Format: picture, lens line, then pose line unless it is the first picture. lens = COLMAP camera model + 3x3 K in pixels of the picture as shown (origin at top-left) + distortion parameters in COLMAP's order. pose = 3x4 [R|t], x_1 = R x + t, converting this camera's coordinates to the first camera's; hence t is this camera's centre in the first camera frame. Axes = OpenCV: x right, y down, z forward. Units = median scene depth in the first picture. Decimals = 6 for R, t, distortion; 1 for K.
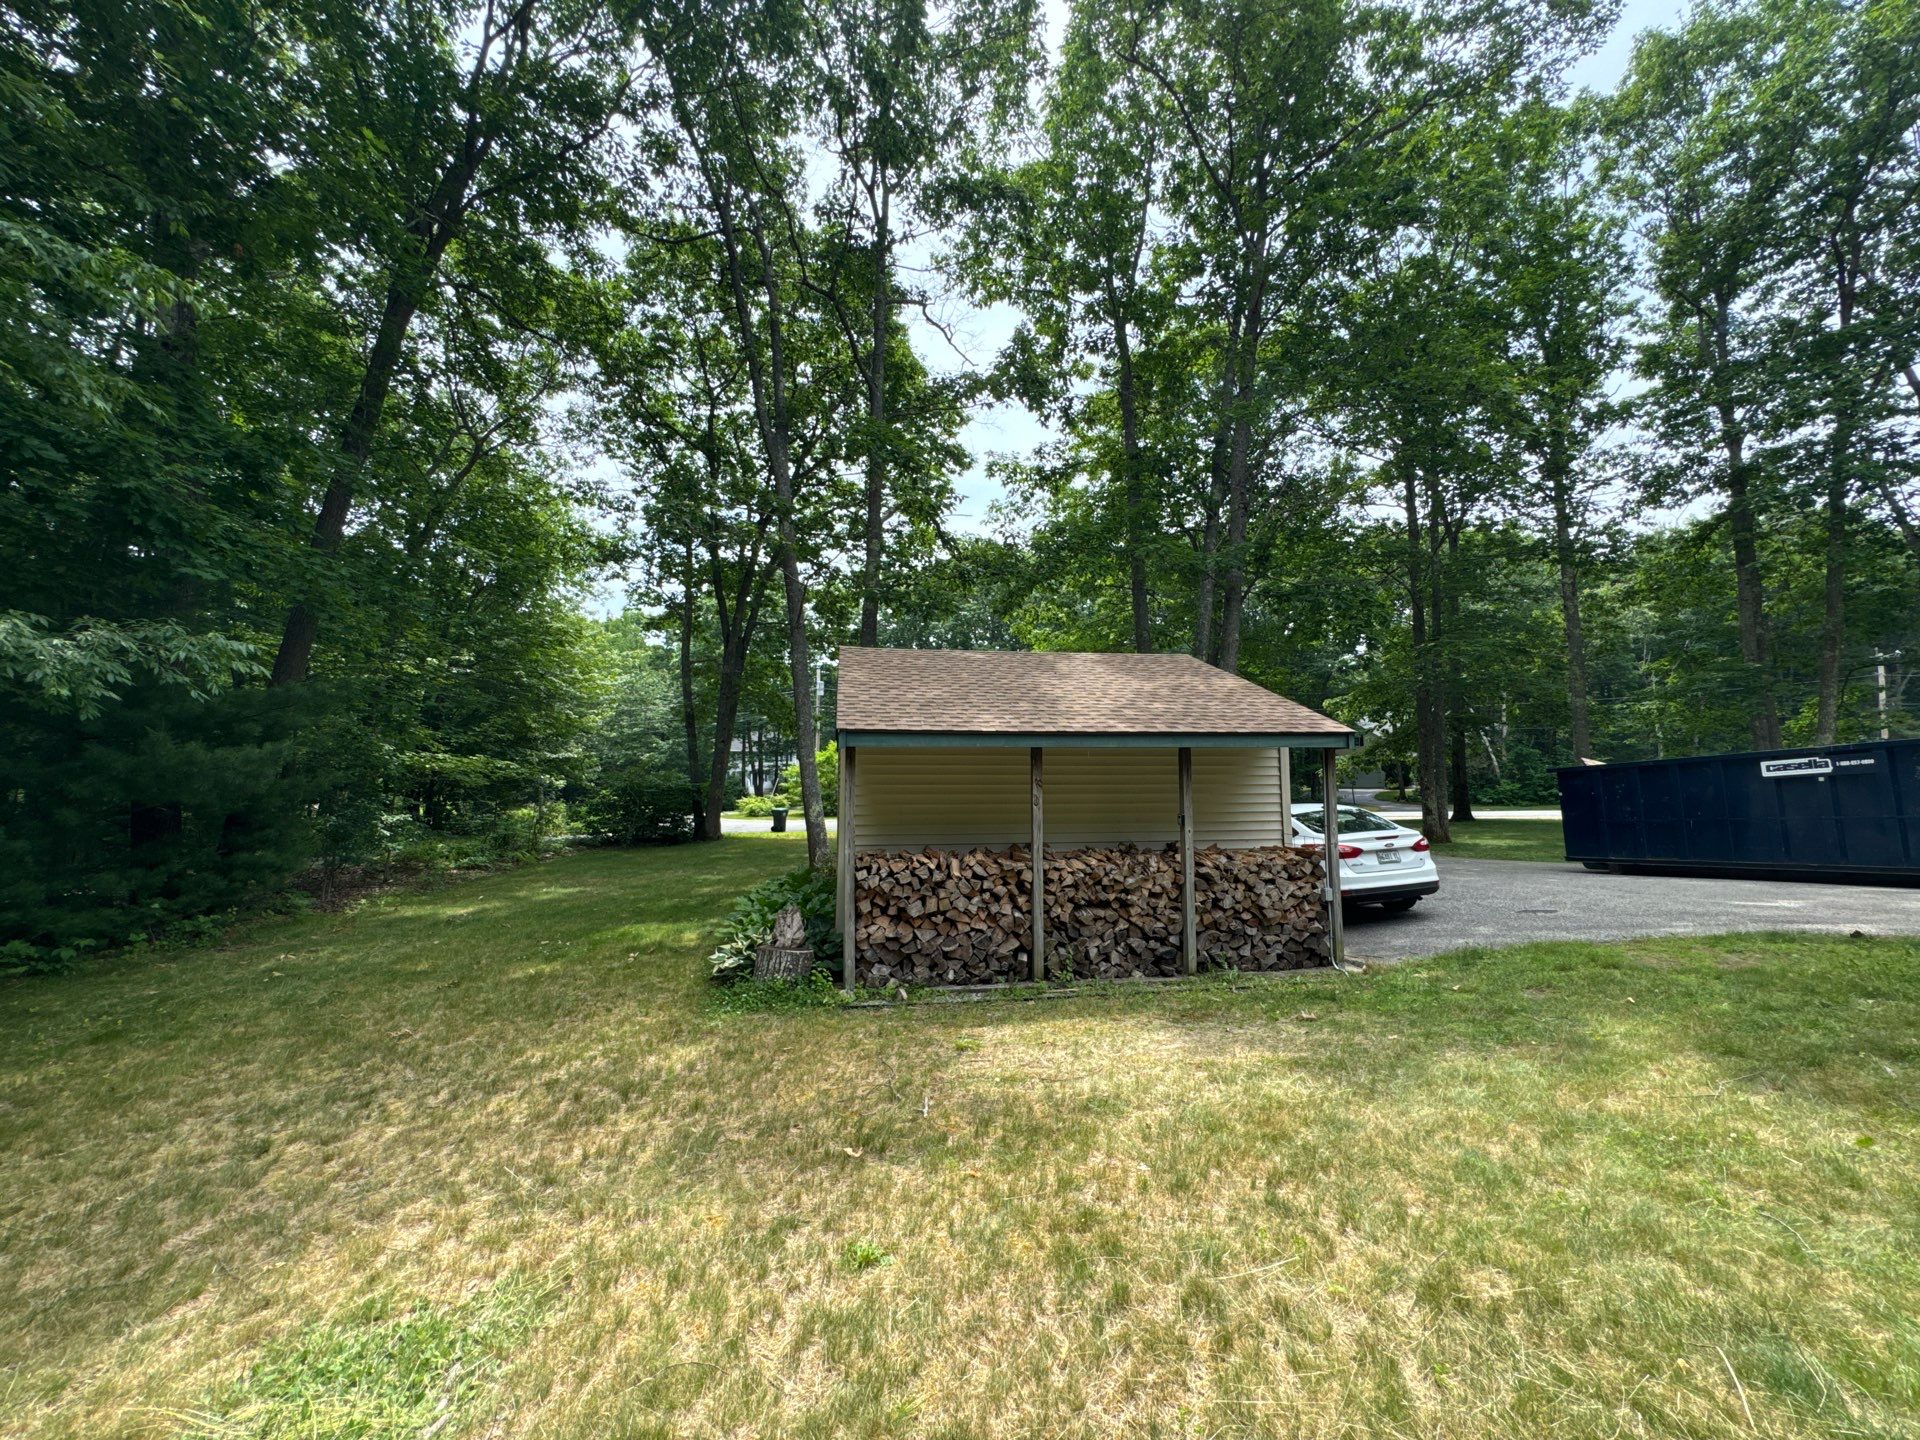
lens RADIAL K [[766.4, 0, 958.1], [0, 766.4, 721.1], [0, 0, 1]] dist [-0.004422, 0.000532]
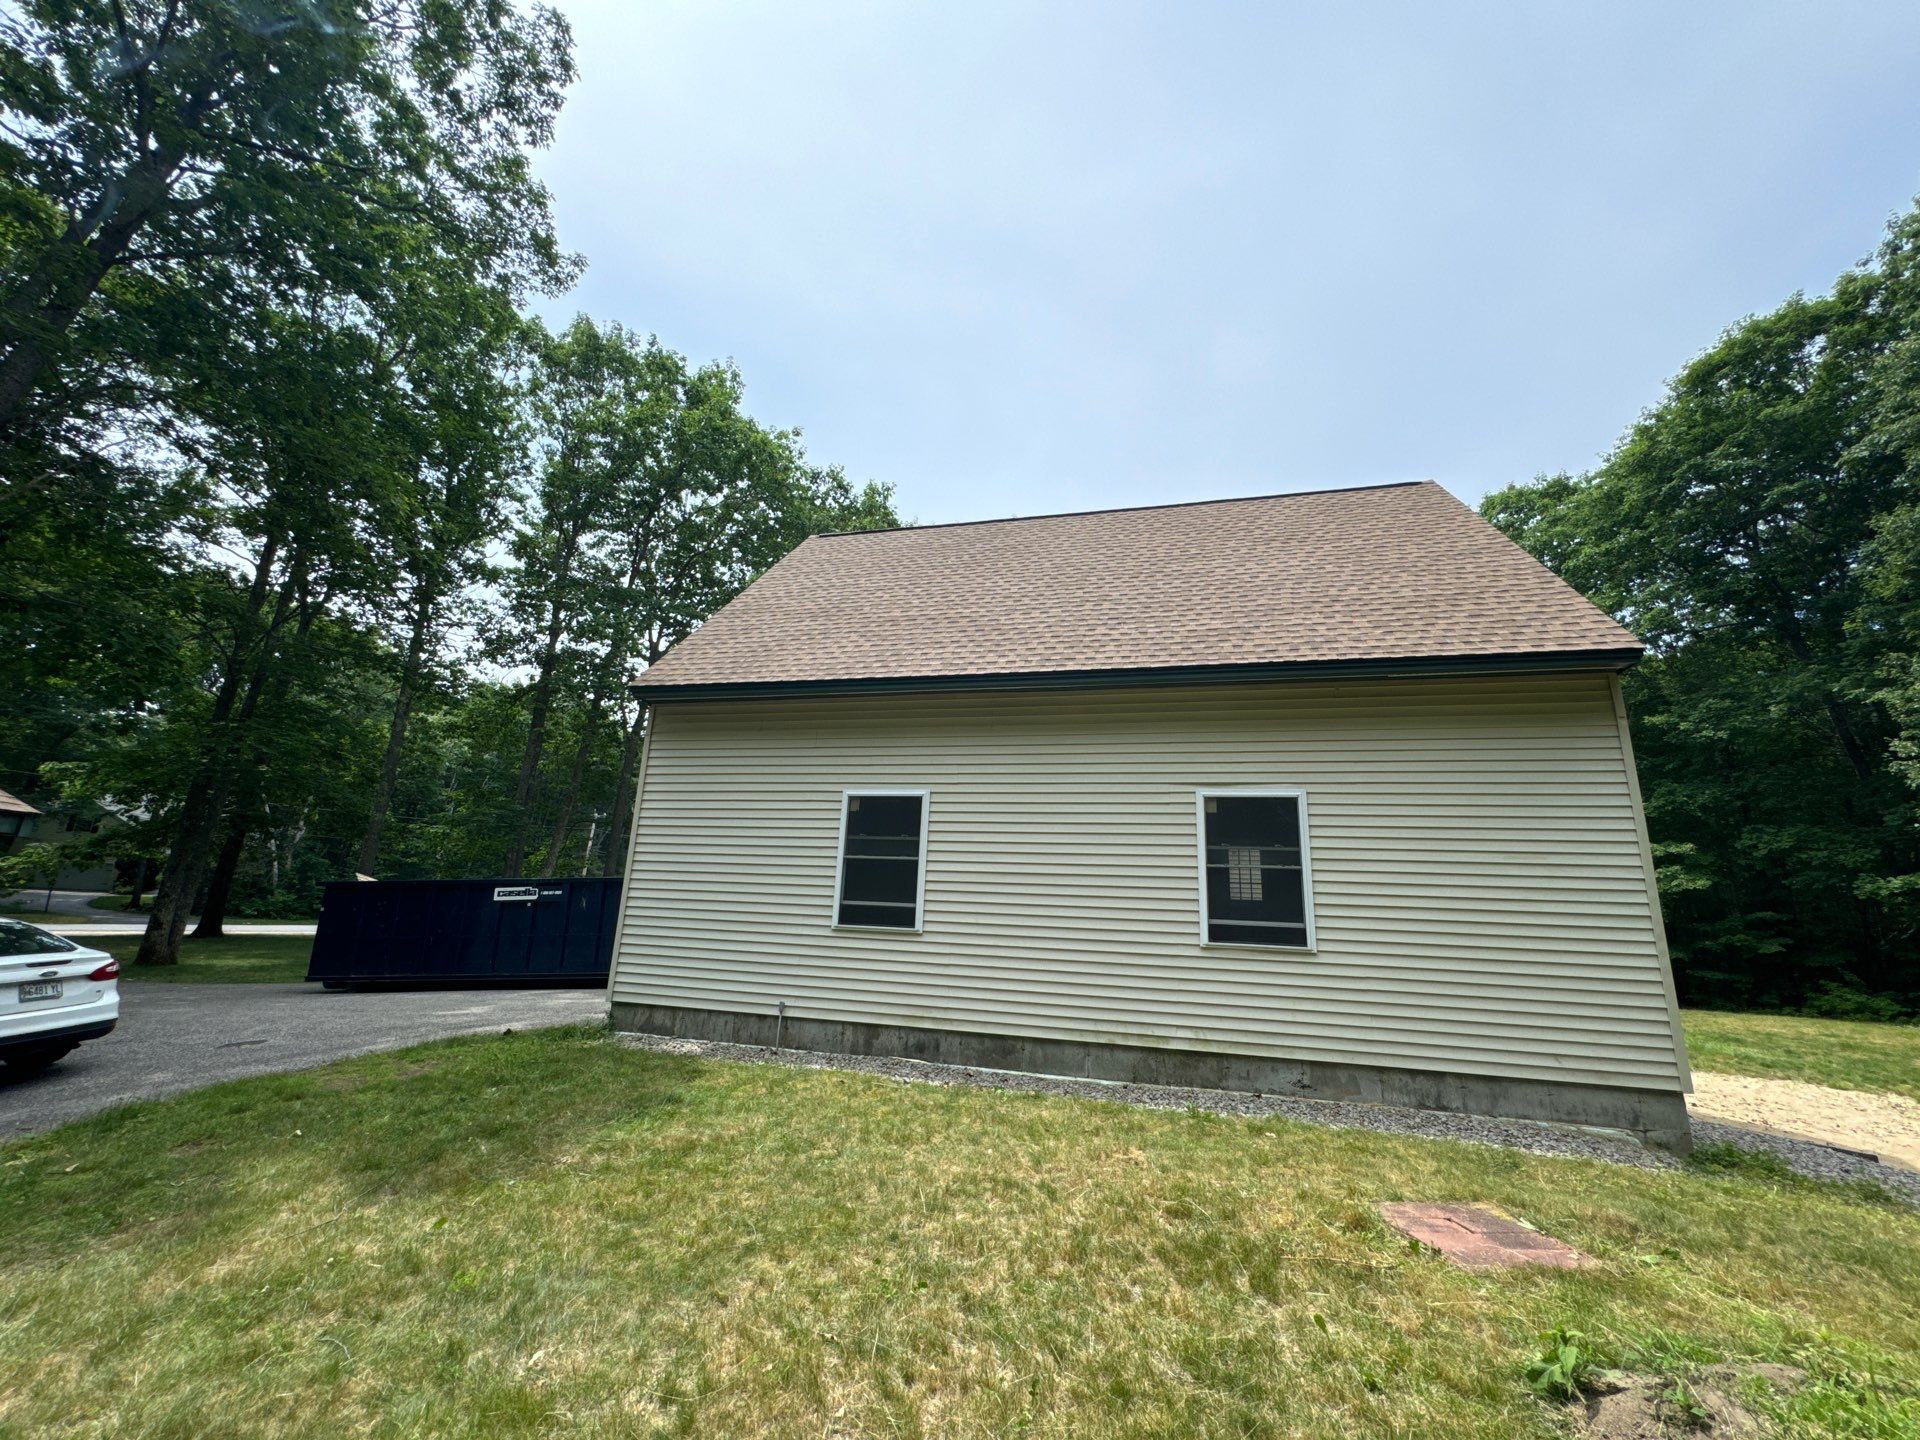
lens RADIAL K [[766.4, 0, 959.9], [0, 766.4, 722.8], [0, 0, 1]] dist [-0.004422, 0.000532]
pose [[0.234680, 0.259075, 0.936913, 0.005202], [-0.123692, 0.963954, -0.235570, -0.001232], [-0.964171, -0.060605, 0.258266, -0.002811]]
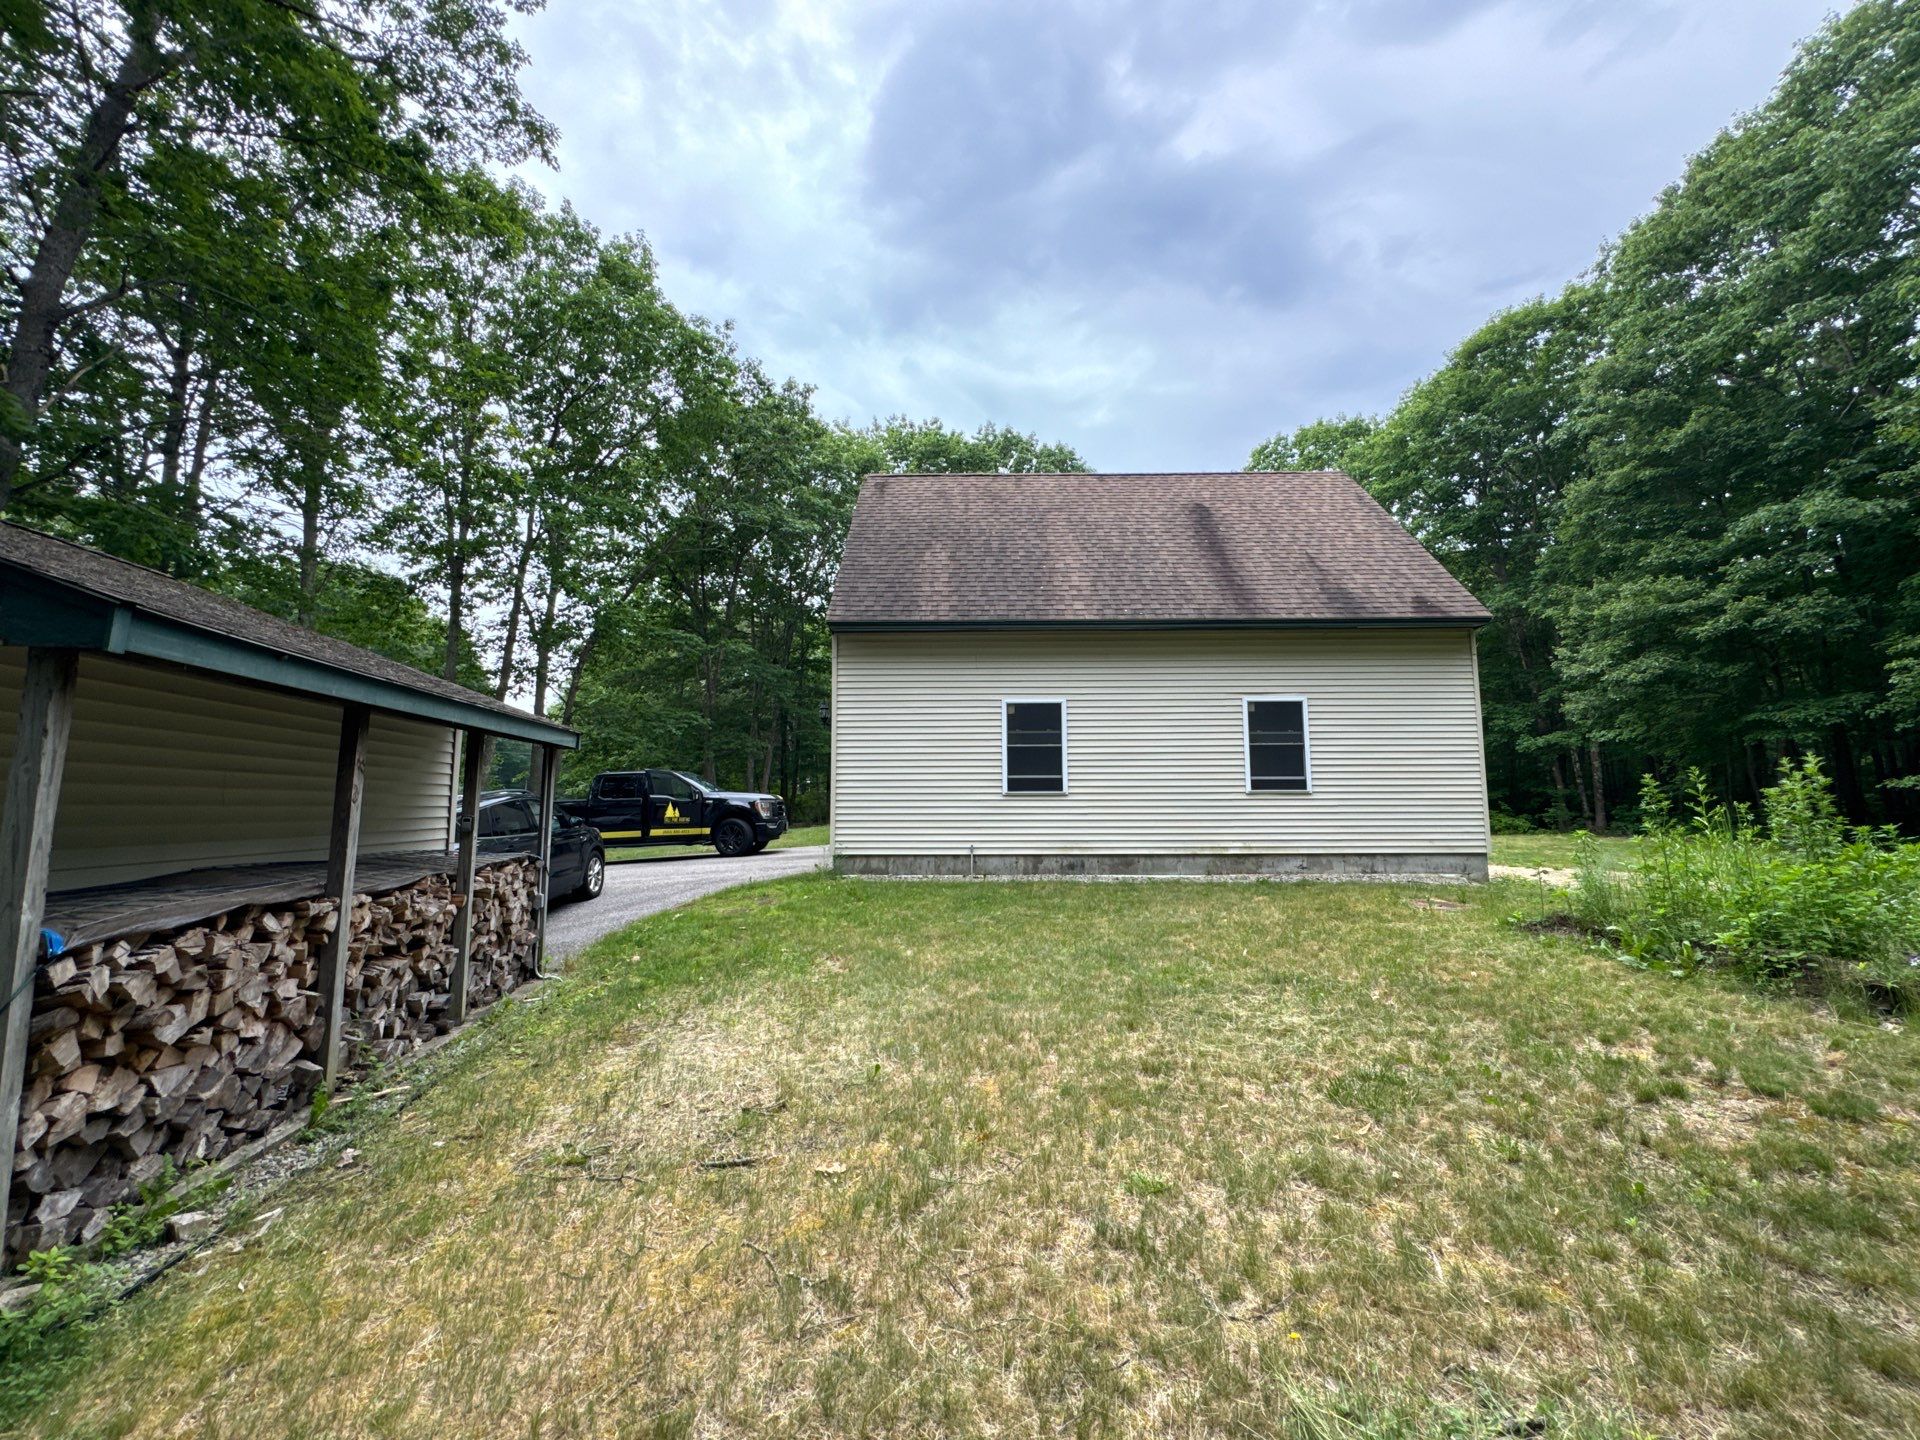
lens RADIAL K [[766.4, 0, 966.4], [0, 766.4, 728.5], [0, 0, 1]] dist [-0.004422, 0.000532]
pose [[-0.010101, 0.107533, 0.994150, -0.096767], [-0.075368, 0.991291, -0.107990, 0.015871], [-0.997105, -0.076018, -0.001909, 0.098539]]
